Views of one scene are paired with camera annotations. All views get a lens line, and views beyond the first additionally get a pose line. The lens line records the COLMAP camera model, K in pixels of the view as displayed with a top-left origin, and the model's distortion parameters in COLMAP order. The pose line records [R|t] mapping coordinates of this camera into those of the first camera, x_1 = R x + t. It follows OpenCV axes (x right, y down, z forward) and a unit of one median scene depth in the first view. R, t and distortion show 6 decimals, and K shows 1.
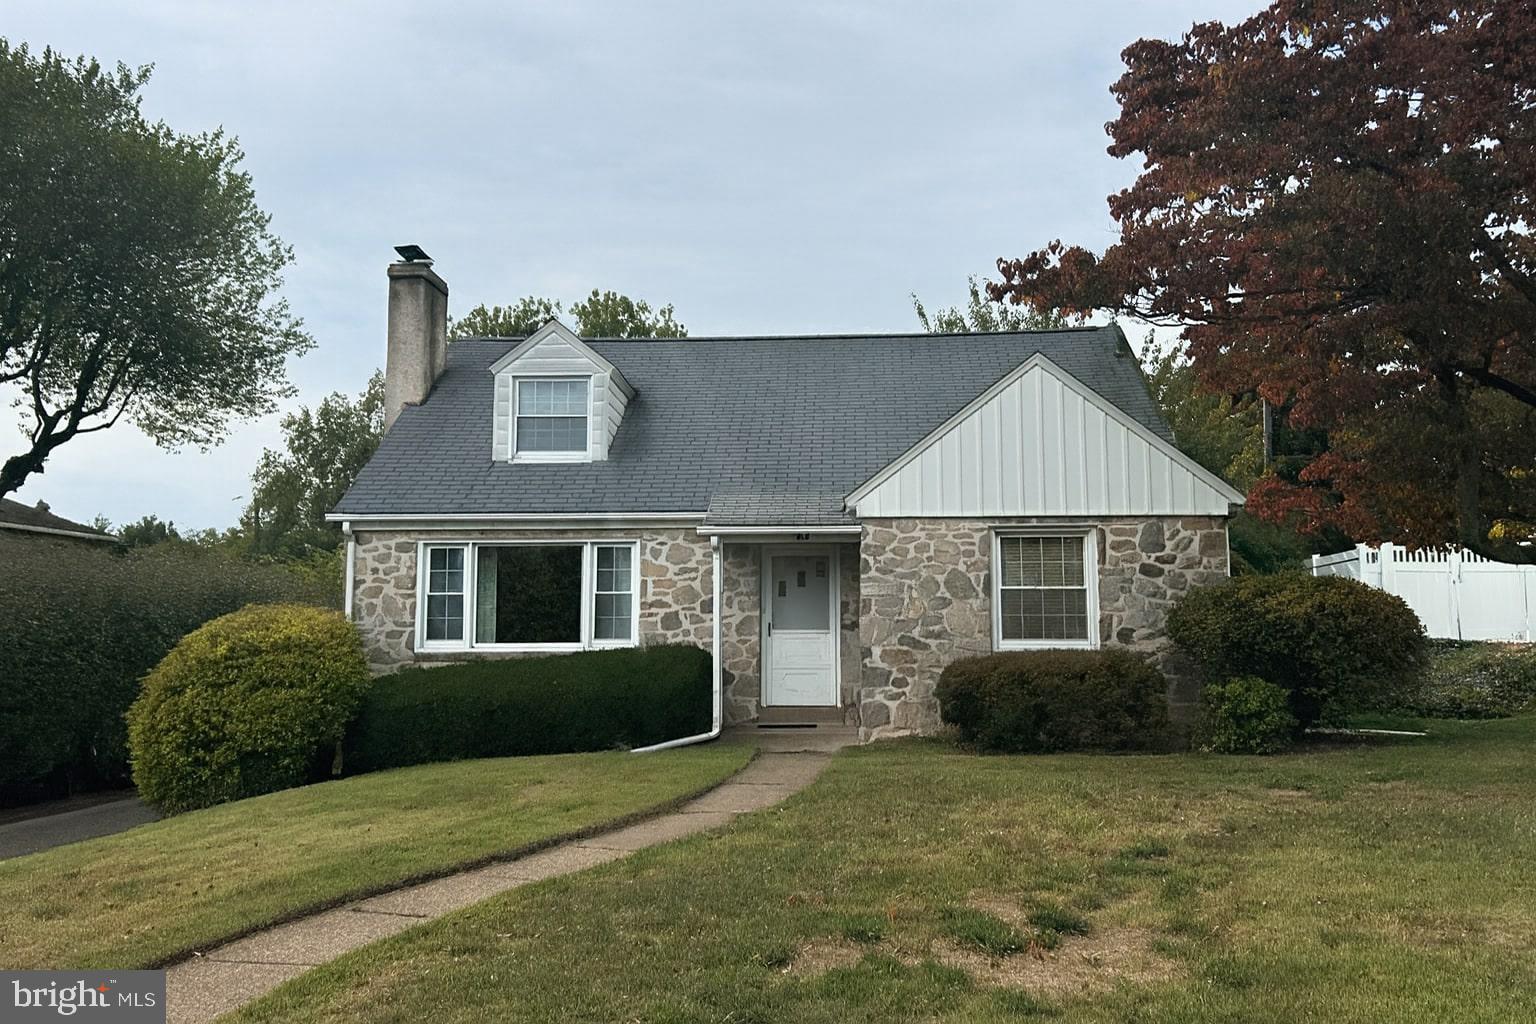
lens RADIAL K [[1224.4, 0, 767.2], [0, 1224.4, 515.5], [0, 0, 1]] dist [0.072598, 0.000795]
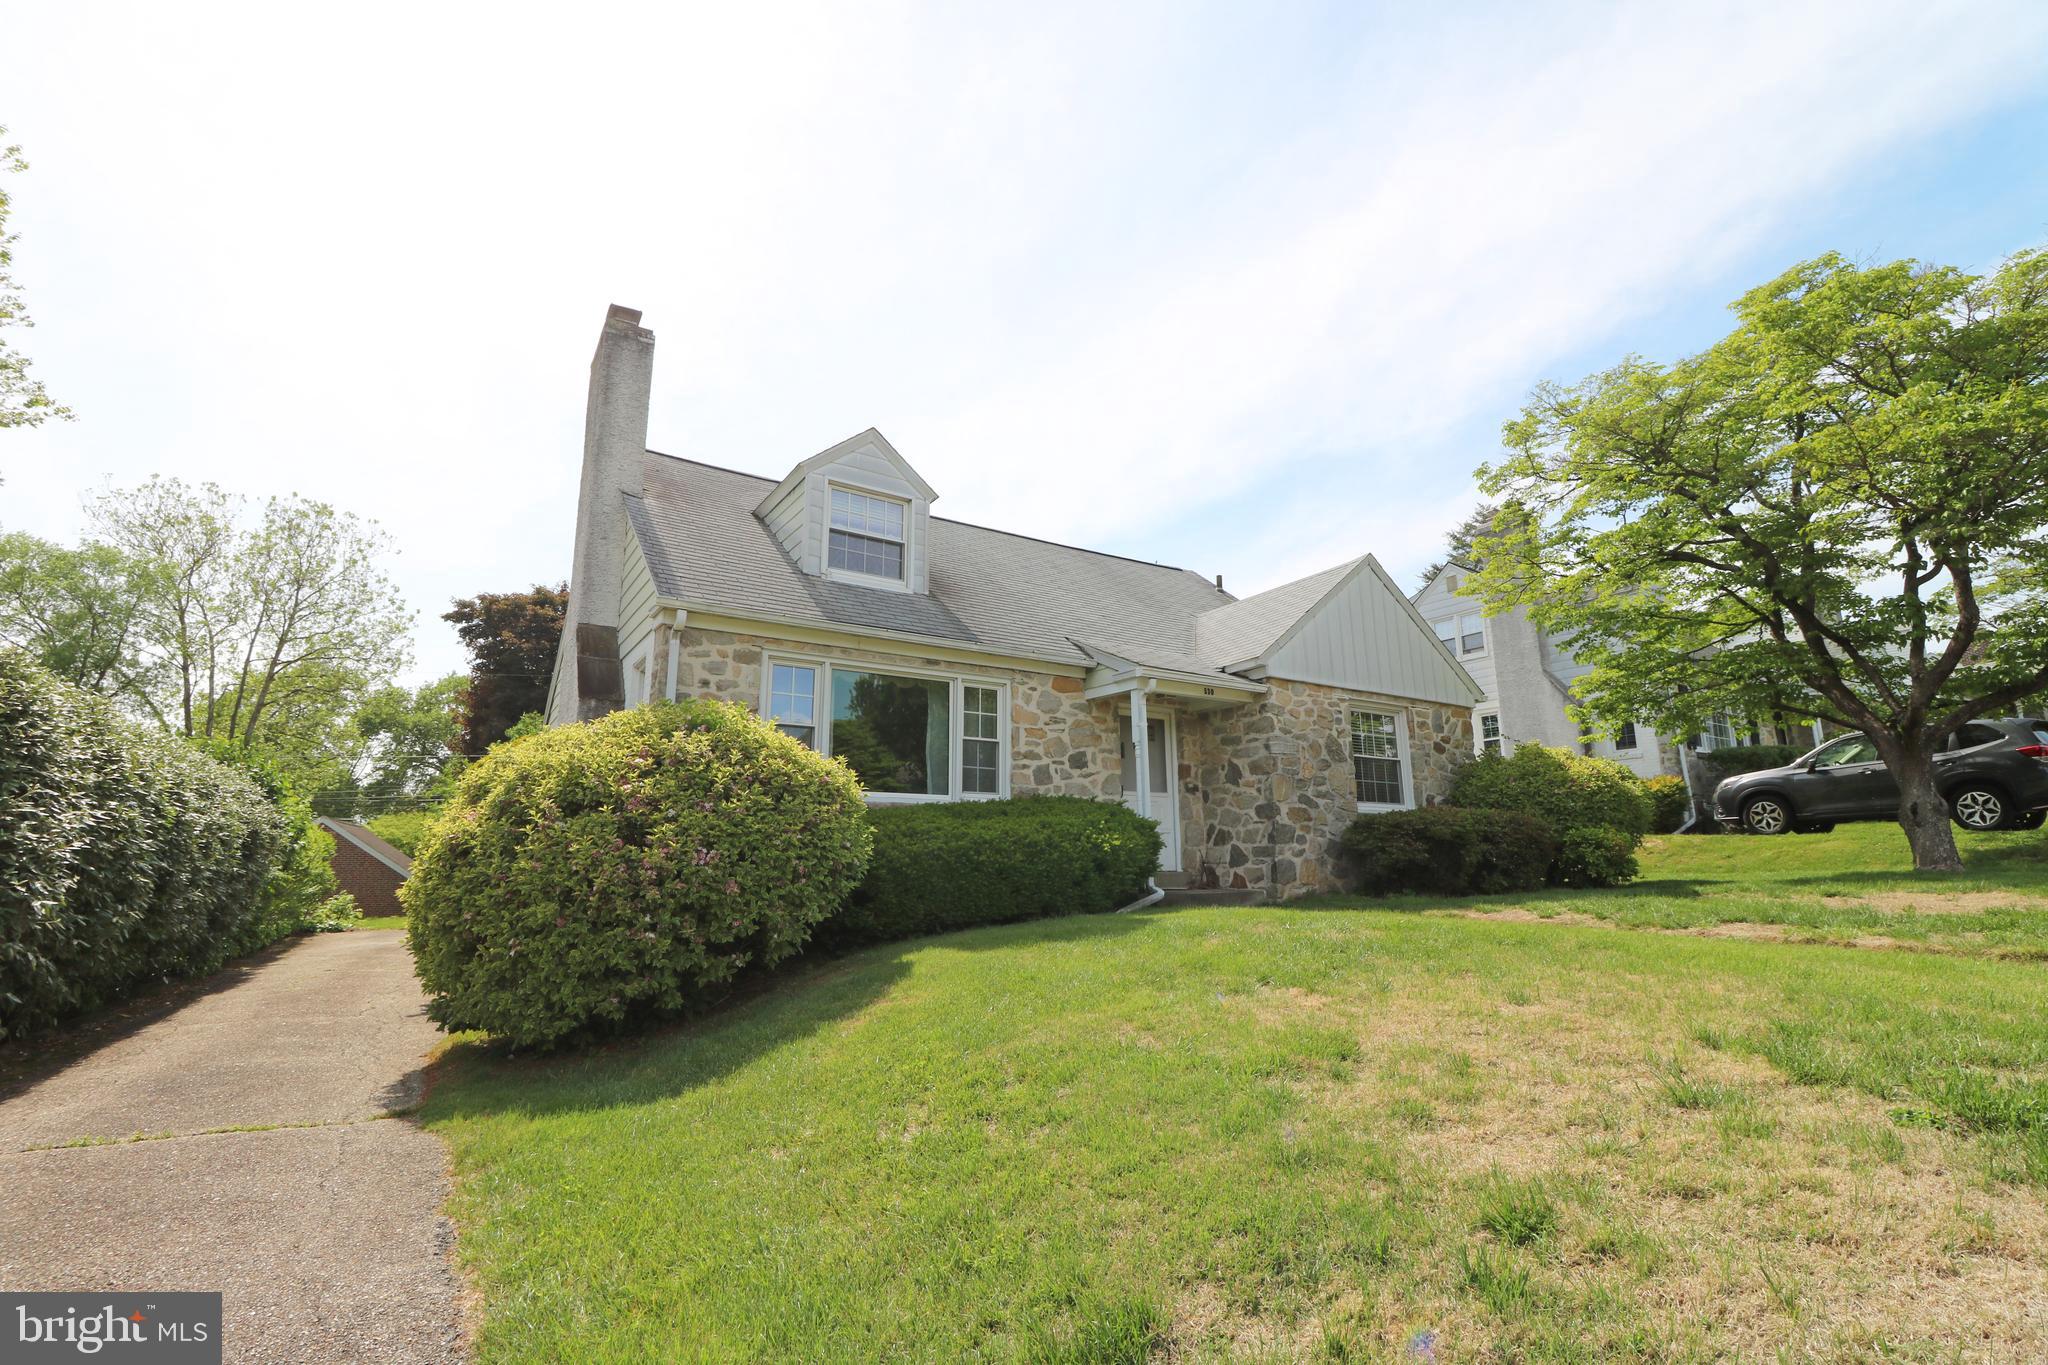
lens RADIAL K [[954.3, 0, 1025.6], [0, 954.3, 682.4], [0, 0, 1]] dist [-0.007144, -0.005795]
pose [[0.797575, 0.115265, 0.592105, -0.511244], [-0.056798, 0.991563, -0.116520, 0.101316], [-0.600540, 0.059303, 0.797393, 0.448196]]
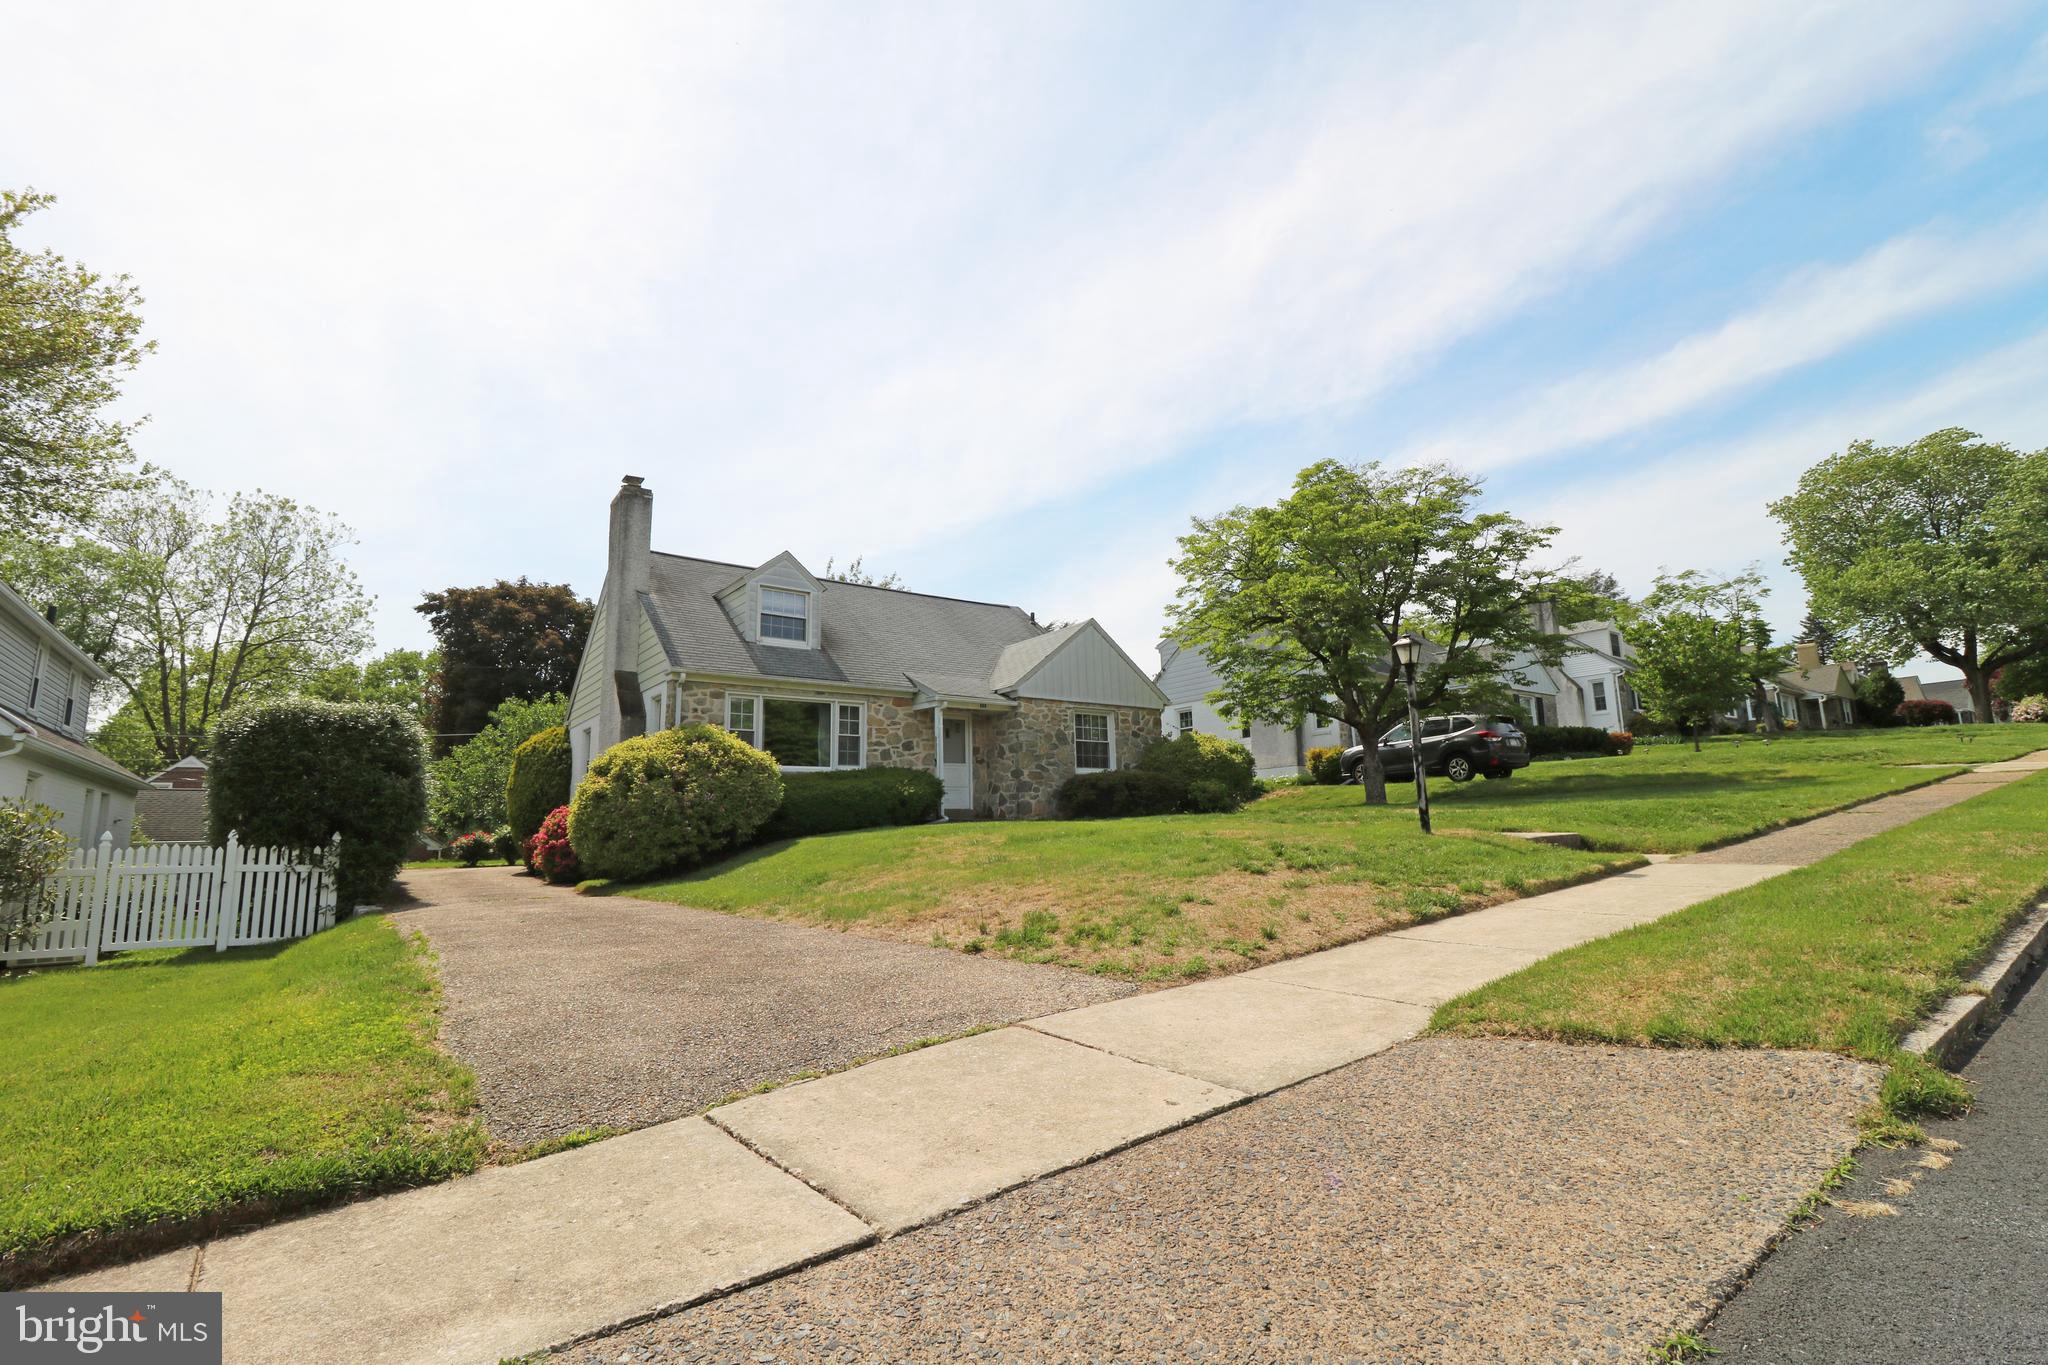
lens RADIAL K [[954.3, 0, 1027.6], [0, 954.3, 686.8], [0, 0, 1]] dist [-0.007144, -0.005795]
pose [[0.755432, 0.085362, 0.649643, -0.748477], [-0.047076, 0.995986, -0.076128, 0.084301], [-0.653534, 0.026926, 0.756418, -0.050902]]
